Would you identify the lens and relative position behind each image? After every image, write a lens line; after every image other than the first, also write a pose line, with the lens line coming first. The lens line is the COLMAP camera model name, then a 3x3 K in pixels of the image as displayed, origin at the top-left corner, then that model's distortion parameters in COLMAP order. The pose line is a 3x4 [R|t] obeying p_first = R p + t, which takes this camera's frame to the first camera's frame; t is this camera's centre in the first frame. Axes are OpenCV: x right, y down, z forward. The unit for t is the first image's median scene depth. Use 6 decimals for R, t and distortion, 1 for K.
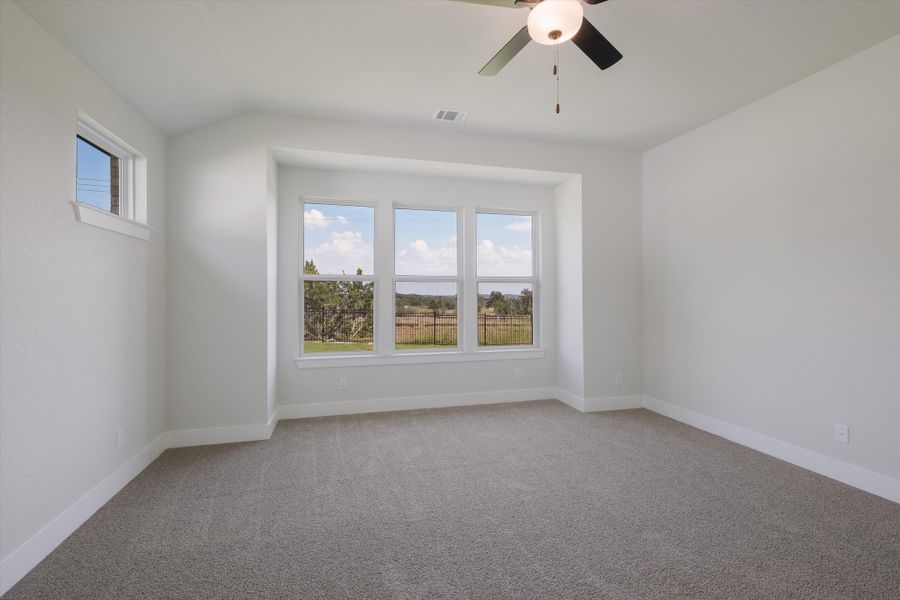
lens RADIAL K [[410.2, 0, 449.3], [0, 410.2, 292.7], [0, 0, 1]] dist [0.003412, 0.000097]
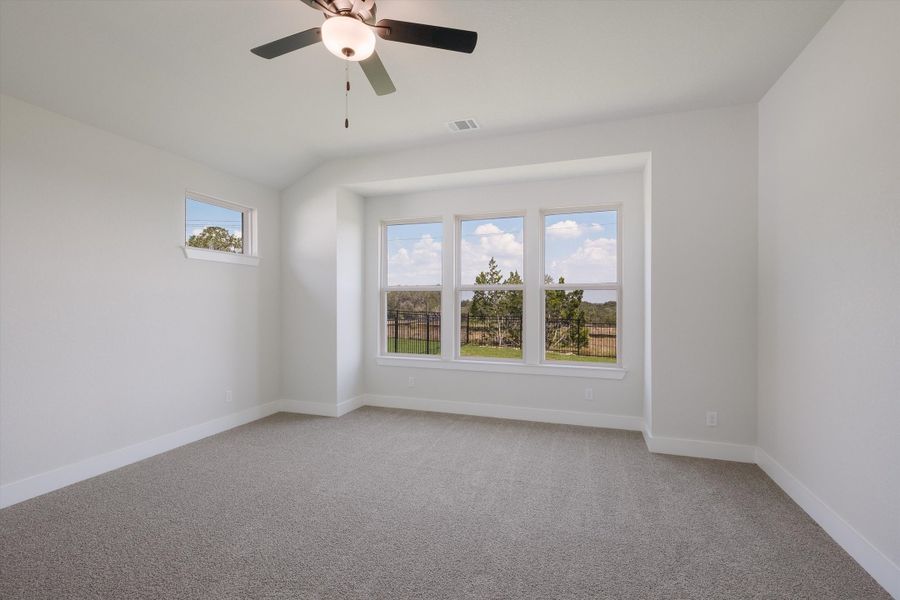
lens RADIAL K [[411.4, 0, 449.9], [0, 411.4, 305.0], [0, 0, 1]] dist [-0.000348, -0.000134]
pose [[0.823735, 0.004117, -0.566959, 0.572301], [0.000290, 0.999970, 0.007683, 0.001003], [0.566974, -0.006493, 0.823710, 0.156105]]
